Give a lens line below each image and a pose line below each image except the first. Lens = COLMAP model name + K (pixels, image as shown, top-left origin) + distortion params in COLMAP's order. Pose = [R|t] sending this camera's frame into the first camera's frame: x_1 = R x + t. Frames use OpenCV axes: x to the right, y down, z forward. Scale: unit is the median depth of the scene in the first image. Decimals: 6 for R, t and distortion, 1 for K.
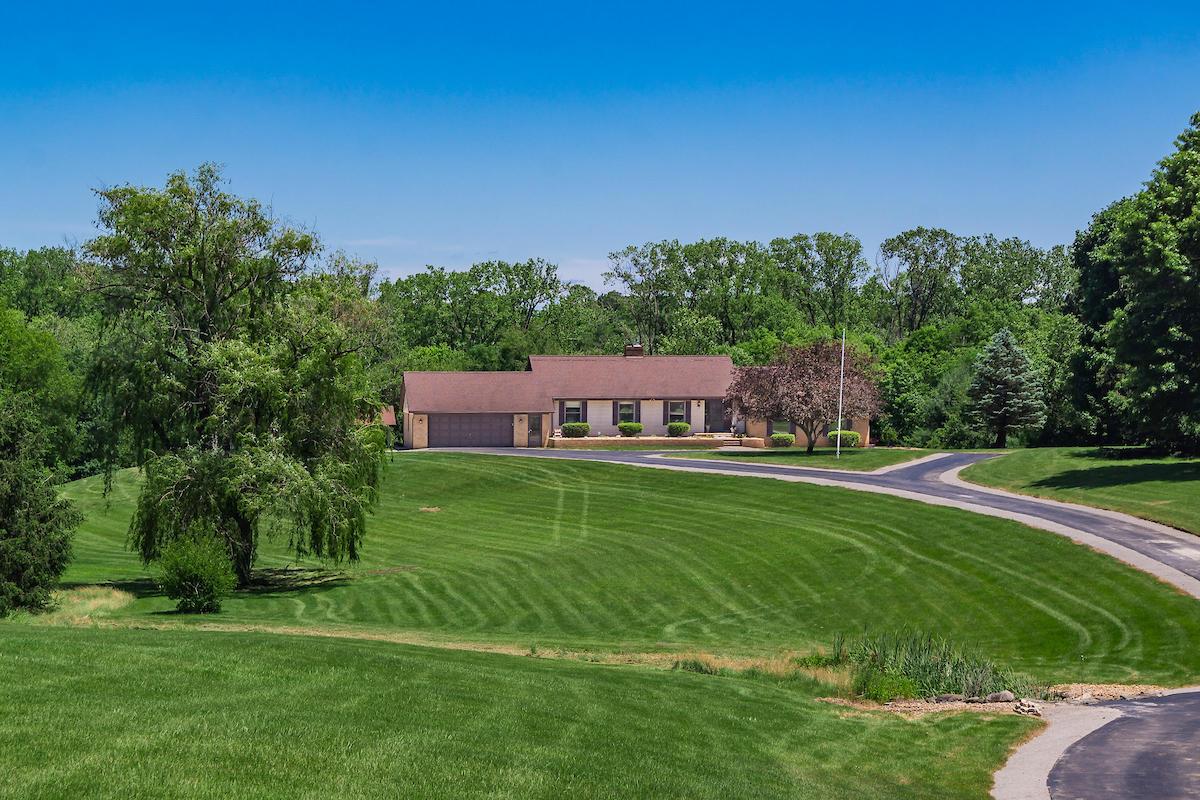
lens RADIAL K [[2888.3, 0, 600.1], [0, 2888.3, 404.7], [0, 0, 1]] dist [-0.712208, 0.000000]
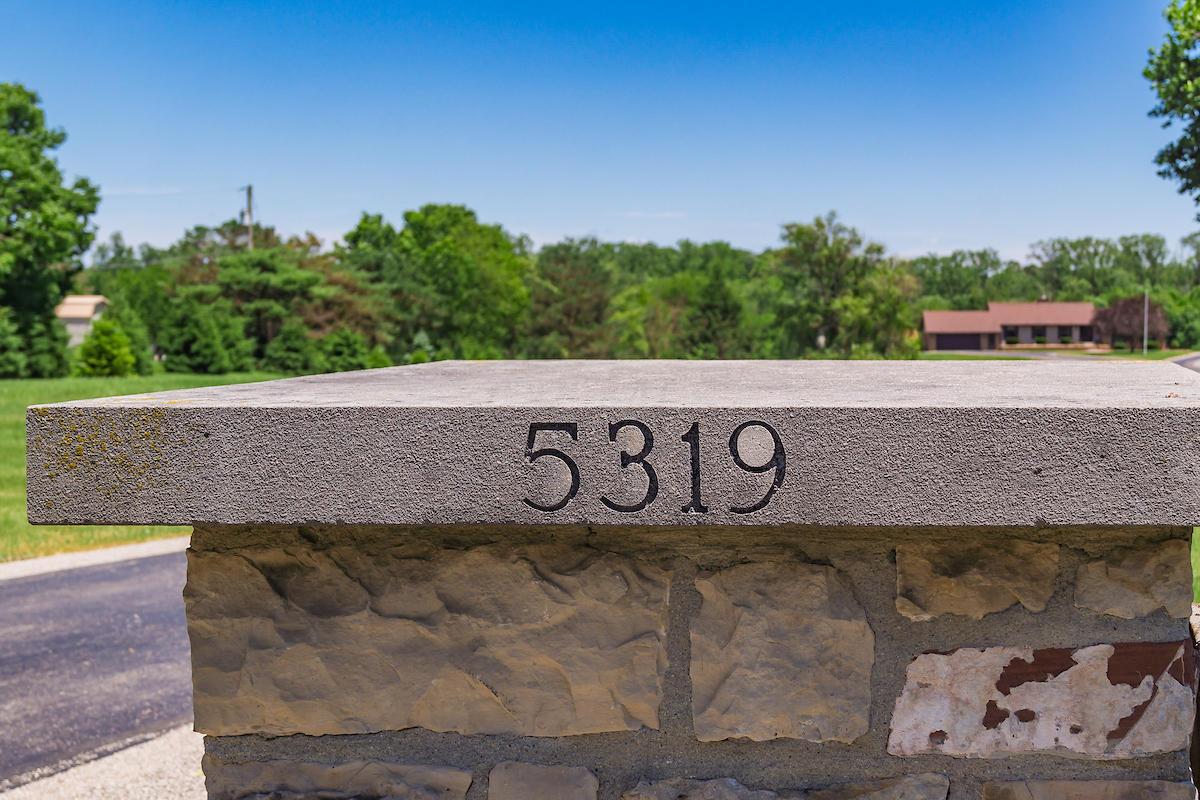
lens RADIAL K [[1669.8, 0, 600.0], [0, 1669.8, 401.3], [0, 0, 1]] dist [-0.280171, 0.000000]
pose [[0.968046, 0.001555, -0.250767, -0.000719], [0.009044, 0.999114, 0.041108, 0.001424], [0.250609, -0.042062, 0.967174, -0.127534]]
